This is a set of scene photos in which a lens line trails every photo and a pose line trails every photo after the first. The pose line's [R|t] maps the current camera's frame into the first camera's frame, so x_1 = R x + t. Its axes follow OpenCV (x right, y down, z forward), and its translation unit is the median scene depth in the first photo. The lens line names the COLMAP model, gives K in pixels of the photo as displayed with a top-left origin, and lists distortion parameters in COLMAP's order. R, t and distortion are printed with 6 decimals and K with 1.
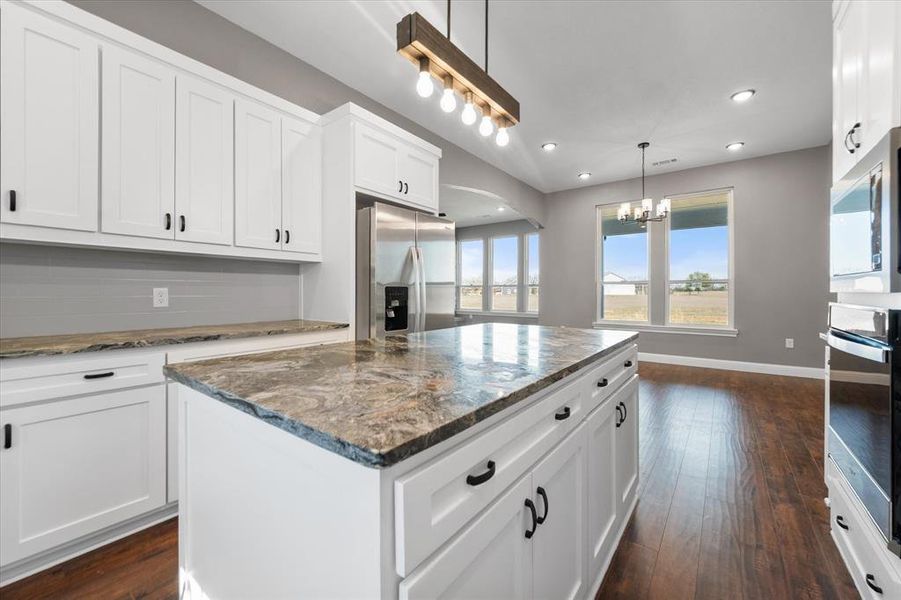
lens RADIAL K [[365.2, 0, 449.7], [0, 365.2, 295.8], [0, 0, 1]] dist [0.000464, 0.000009]
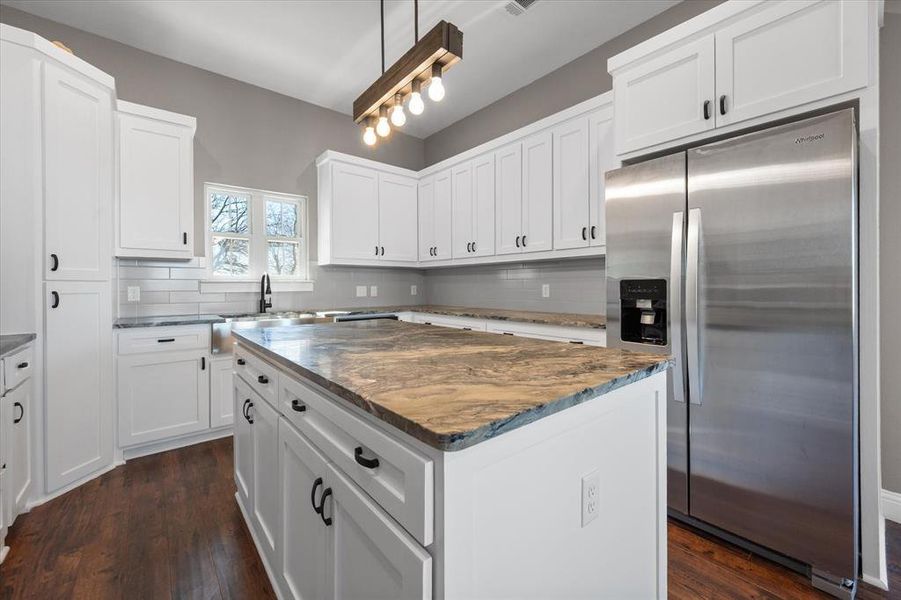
lens RADIAL K [[364.9, 0, 451.8], [0, 364.9, 286.3], [0, 0, 1]] dist [0.001622, 0.000102]
pose [[-0.225818, 0.002856, -0.974165, 0.741900], [-0.002308, 0.999991, 0.003467, -0.018231], [0.974167, 0.003031, -0.225809, 1.005257]]
